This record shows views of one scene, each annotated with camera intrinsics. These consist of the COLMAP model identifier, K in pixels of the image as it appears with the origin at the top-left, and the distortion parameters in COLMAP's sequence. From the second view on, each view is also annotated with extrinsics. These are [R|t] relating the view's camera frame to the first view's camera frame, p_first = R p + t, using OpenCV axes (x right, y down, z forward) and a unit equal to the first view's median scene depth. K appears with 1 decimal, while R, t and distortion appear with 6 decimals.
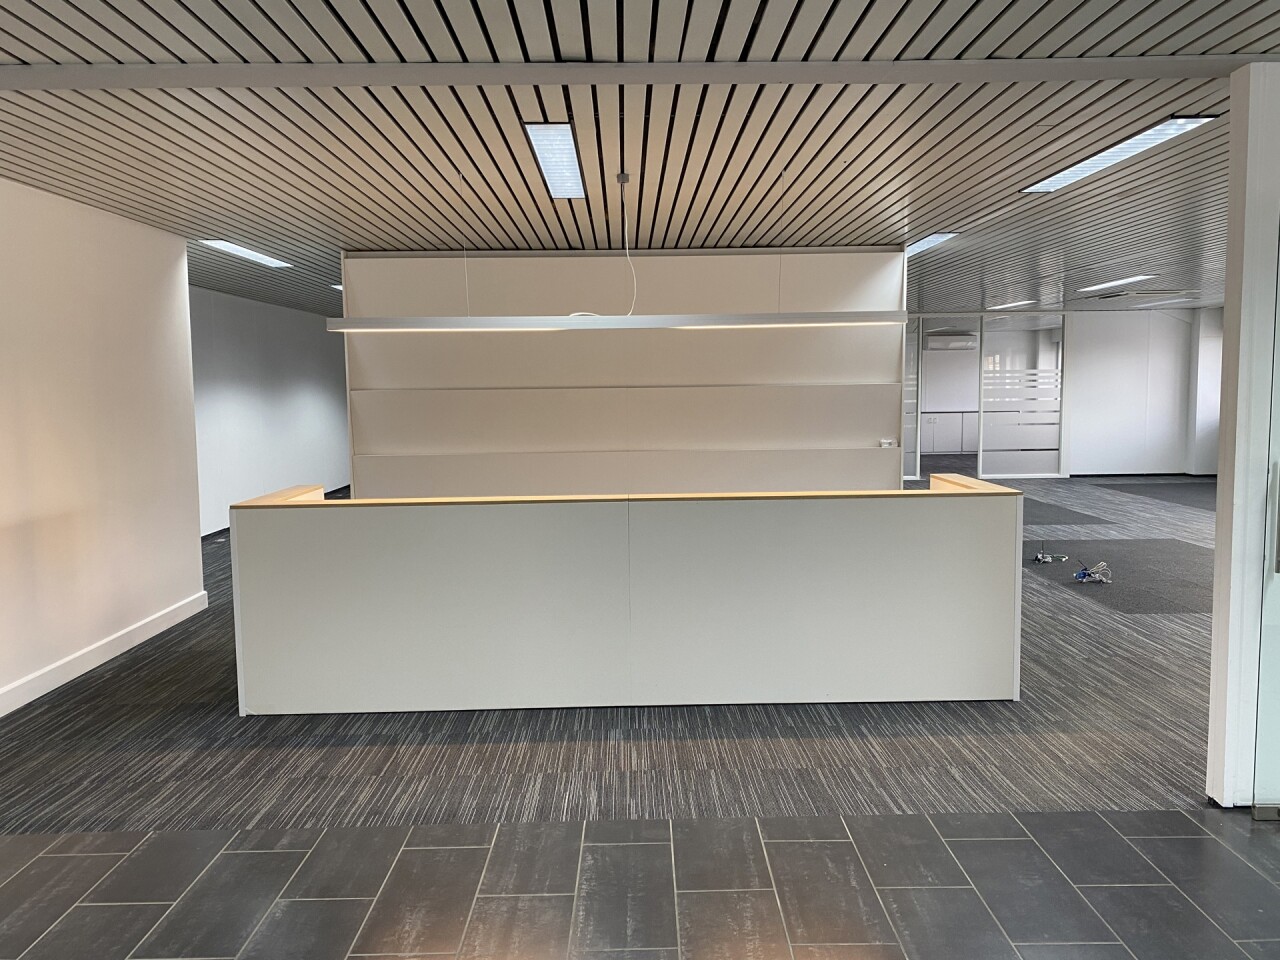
lens RADIAL K [[982.2, 0, 647.0], [0, 982.2, 473.5], [0, 0, 1]] dist [0.014678, -0.007894]
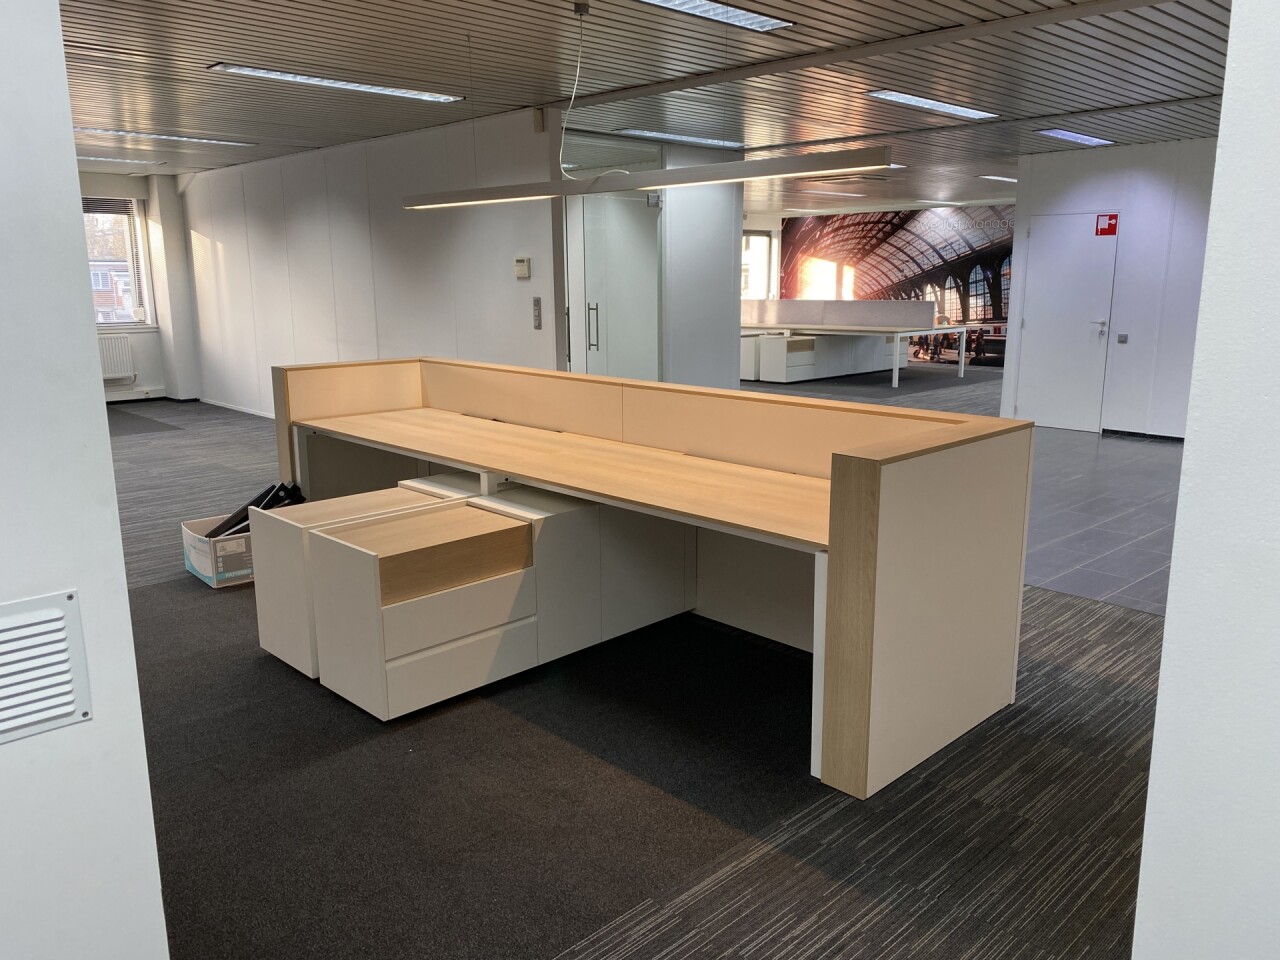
lens RADIAL K [[982.2, 0, 647.0], [0, 982.2, 473.5], [0, 0, 1]] dist [0.014678, -0.007894]
pose [[-0.687721, -0.132996, 0.713689, -0.834128], [0.074233, 0.965041, 0.251368, -0.146491], [-0.722170, 0.225851, -0.653806, 1.880645]]
